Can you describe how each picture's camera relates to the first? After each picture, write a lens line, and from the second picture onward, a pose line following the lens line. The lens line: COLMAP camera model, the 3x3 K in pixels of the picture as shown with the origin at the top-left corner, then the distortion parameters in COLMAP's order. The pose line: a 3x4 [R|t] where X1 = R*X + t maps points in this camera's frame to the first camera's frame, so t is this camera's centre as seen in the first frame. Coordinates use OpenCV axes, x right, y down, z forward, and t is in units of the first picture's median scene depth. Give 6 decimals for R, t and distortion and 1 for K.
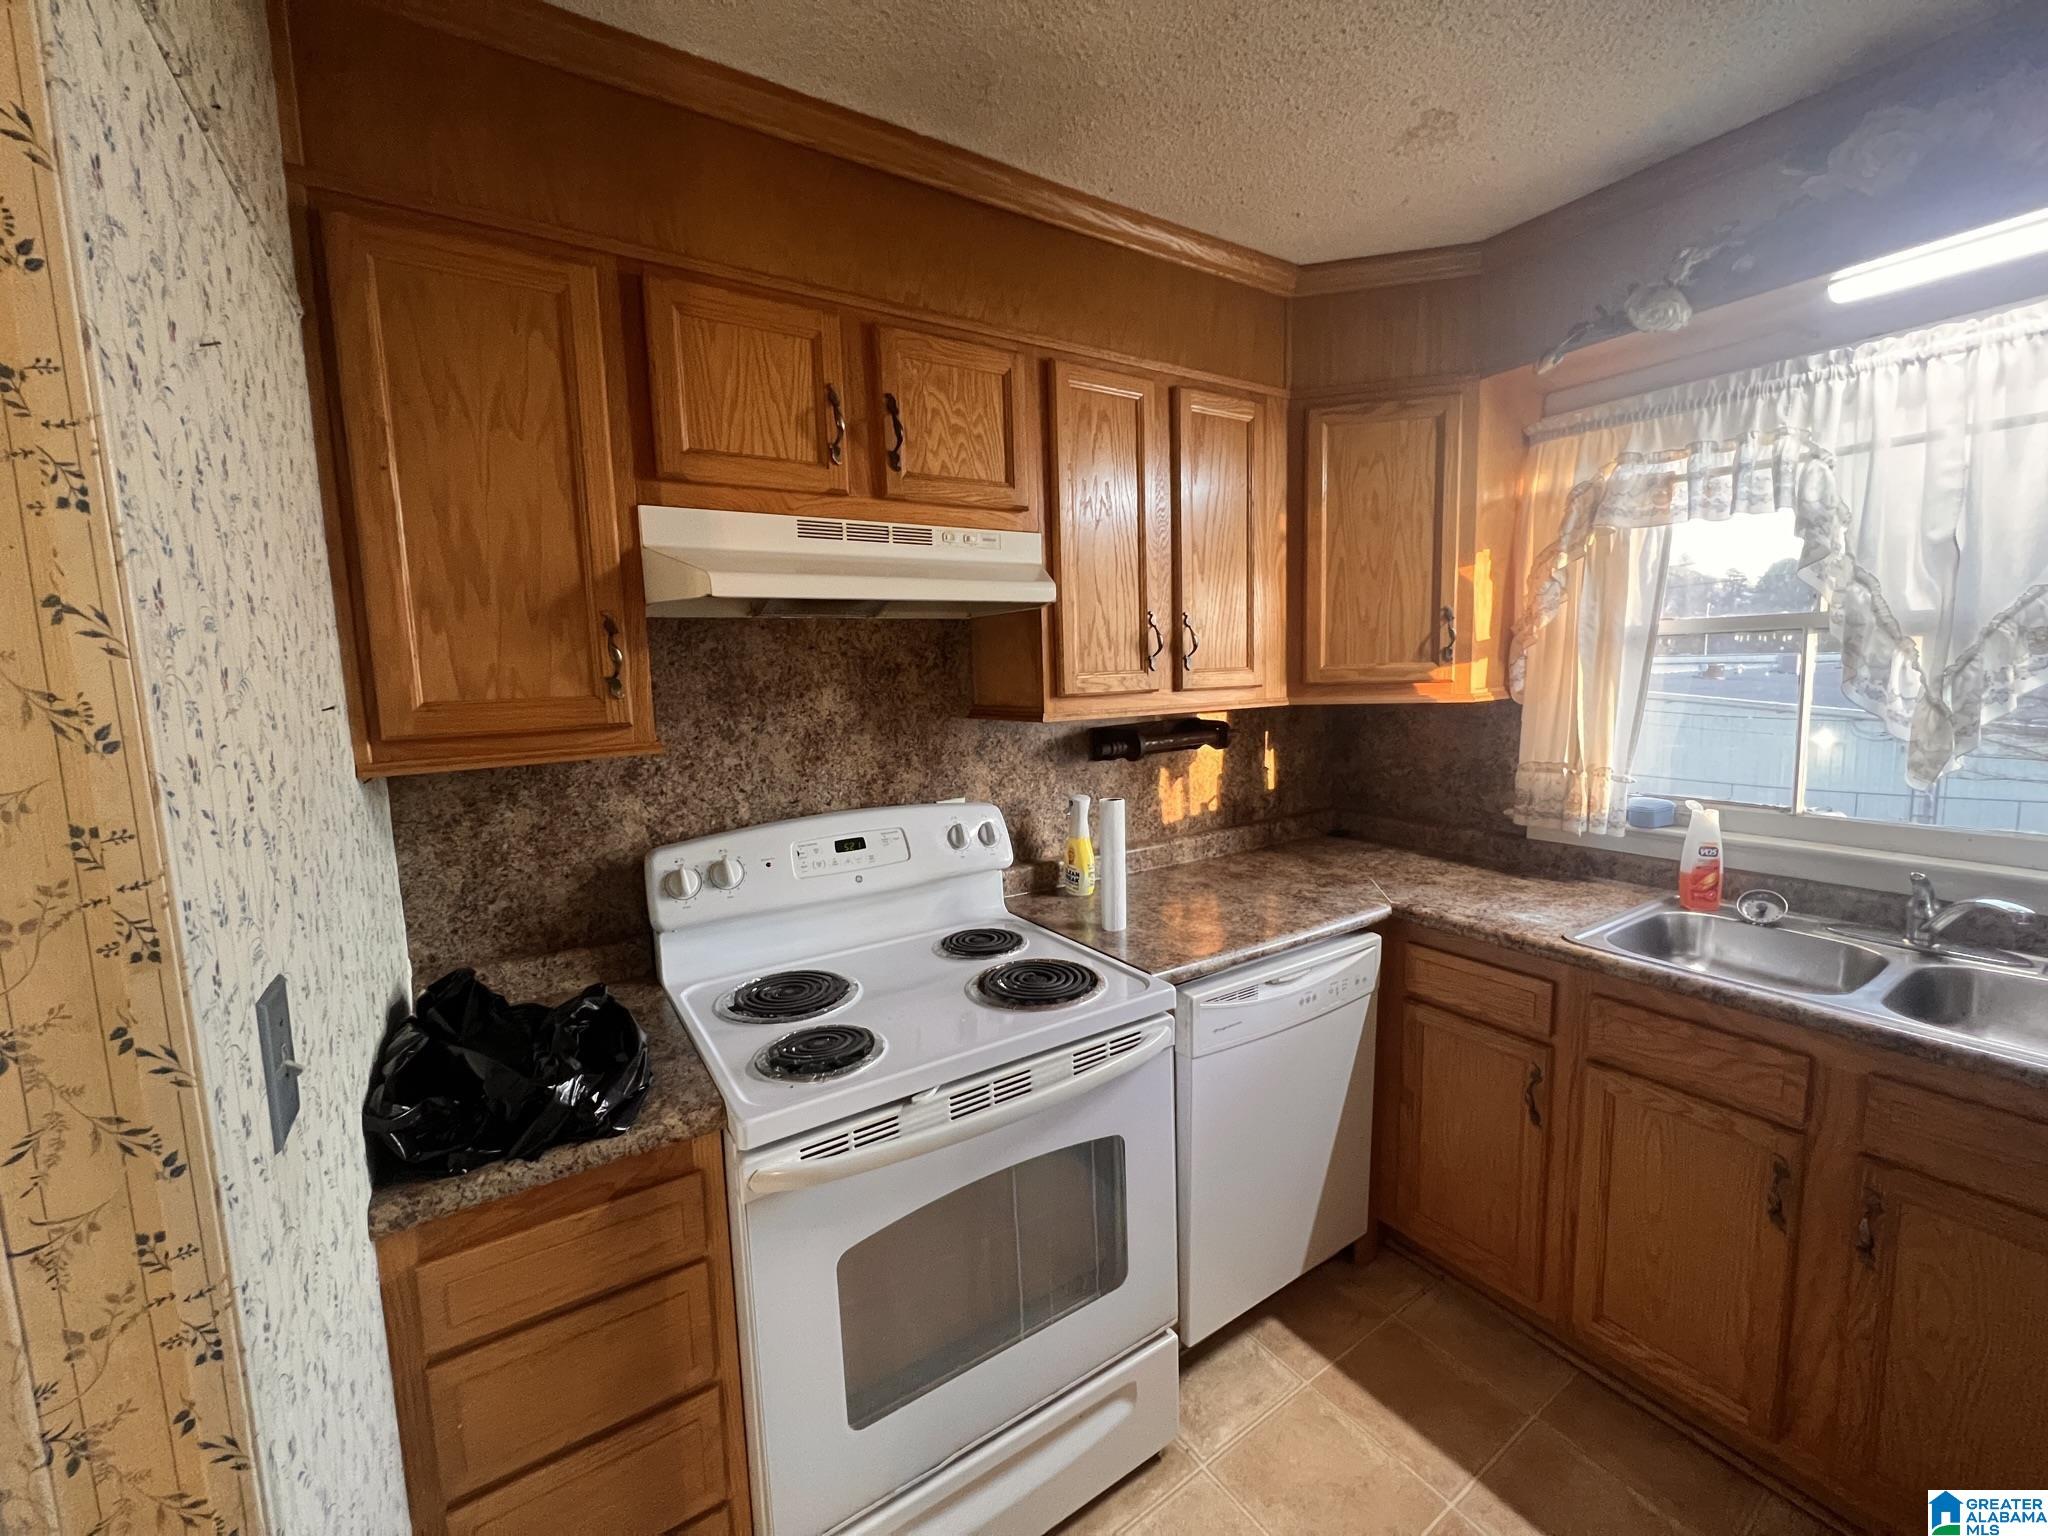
lens RADIAL K [[817.6, 0, 1018.9], [0, 817.6, 757.7], [0, 0, 1]] dist [-0.001644, 0.000455]
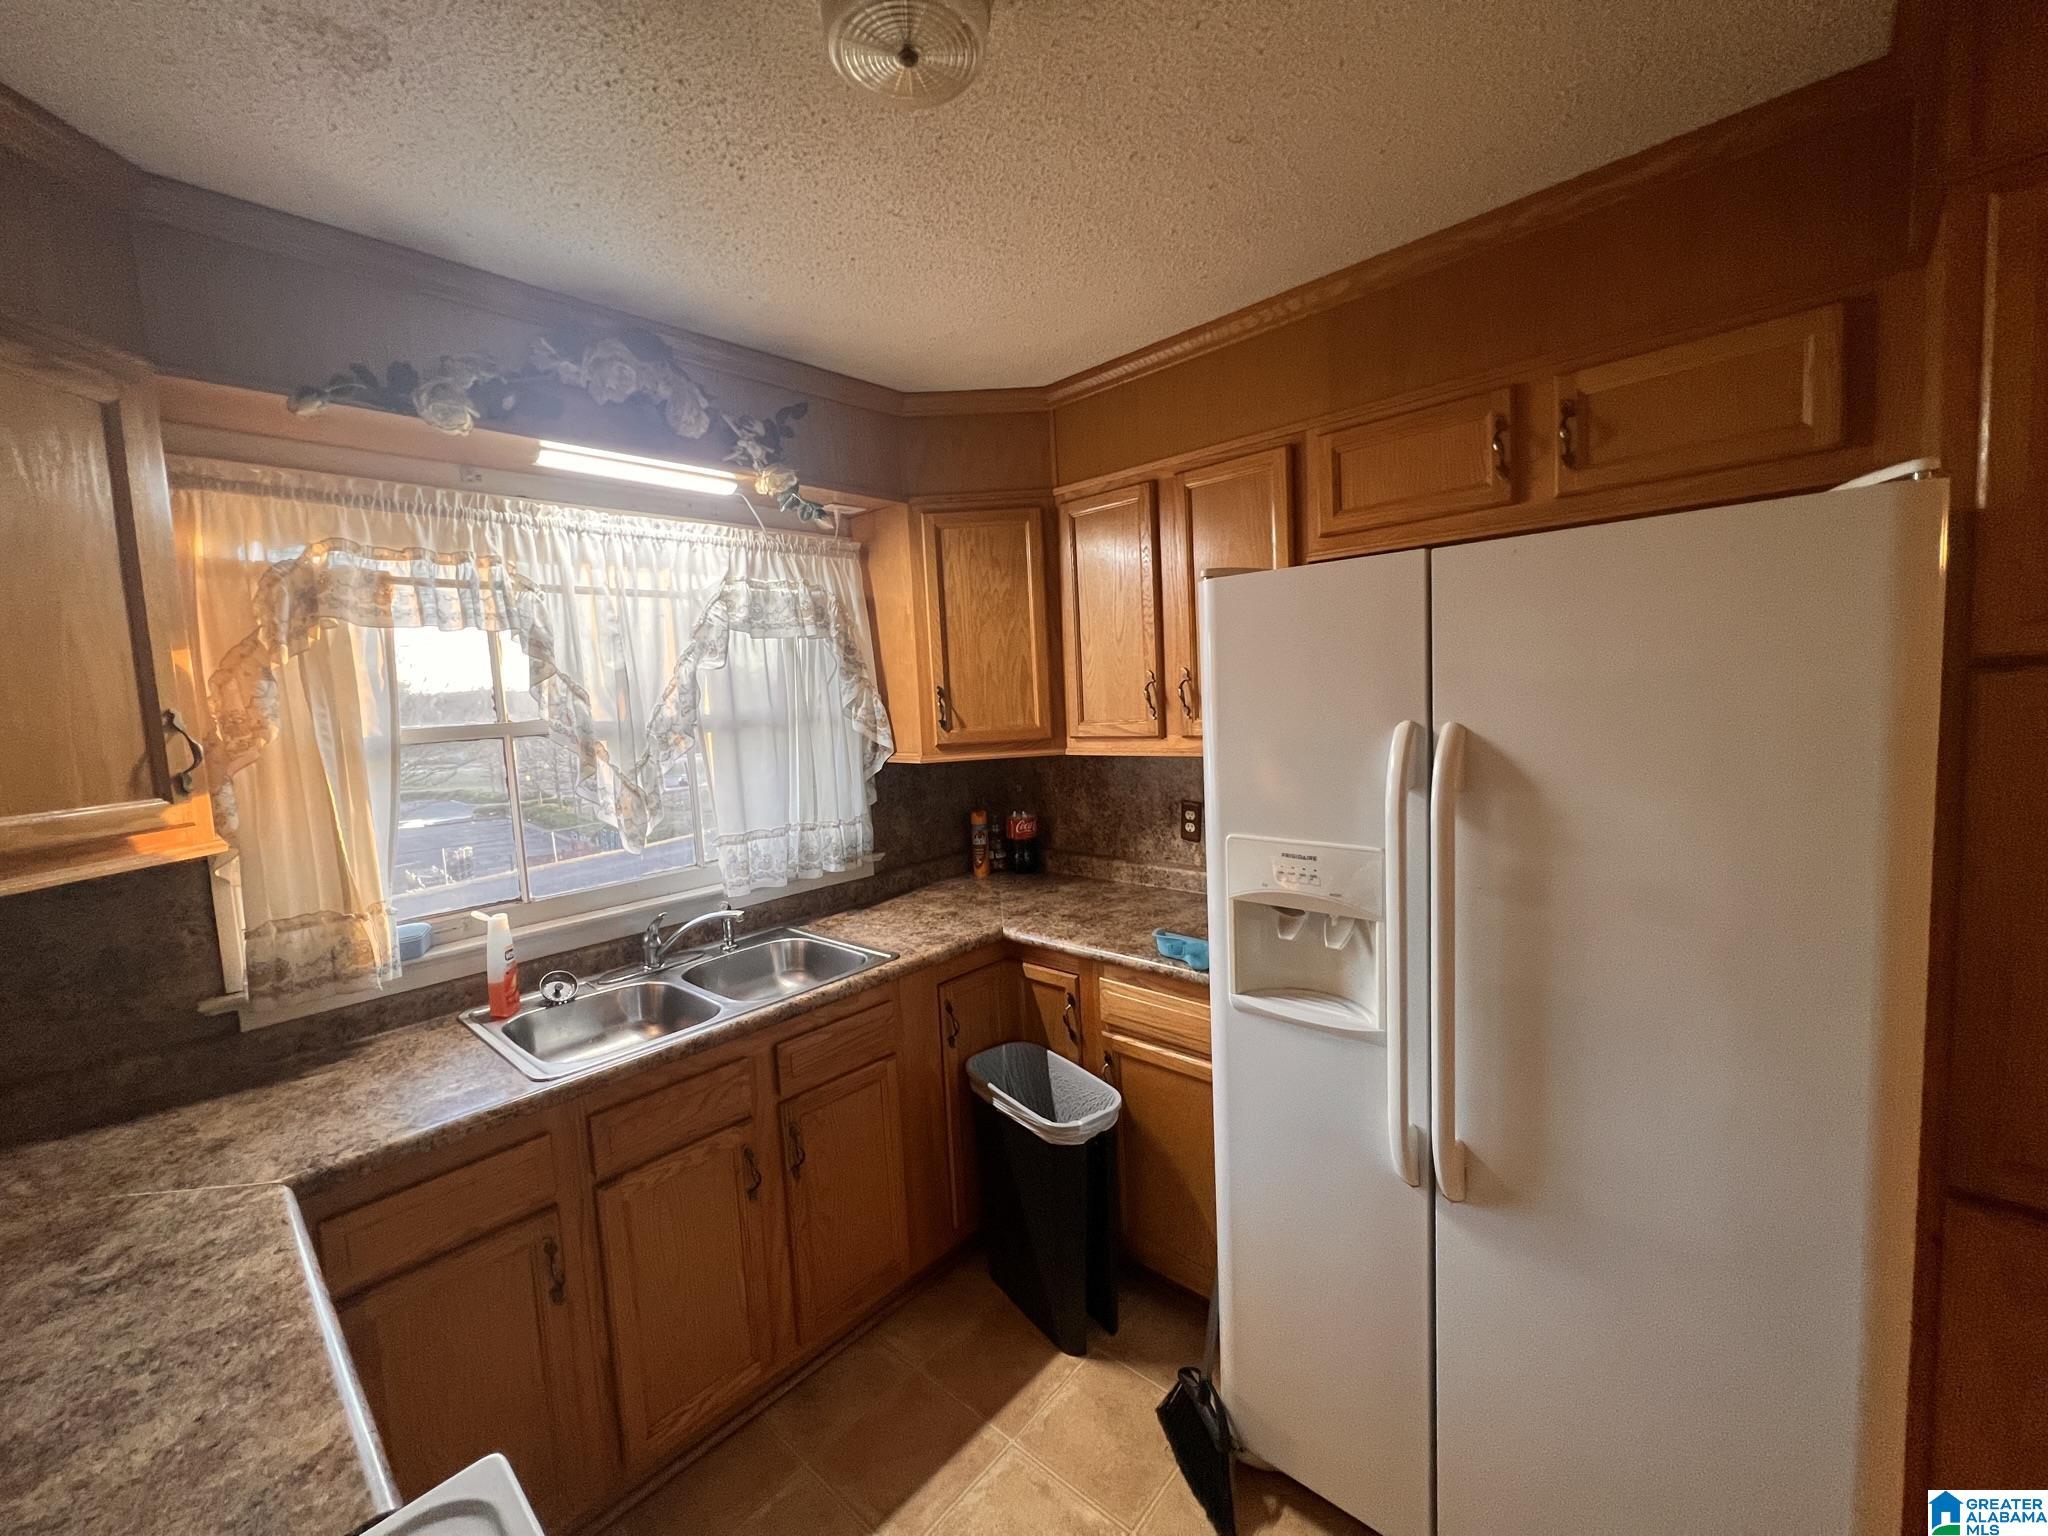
lens RADIAL K [[817.6, 0, 1018.9], [0, 817.6, 757.7], [0, 0, 1]] dist [-0.001644, 0.000455]
pose [[-0.254677, -0.031421, 0.966516, -0.286173], [0.176657, 0.981141, 0.078446, -0.090908], [-0.950753, 0.190720, -0.244323, 0.594329]]
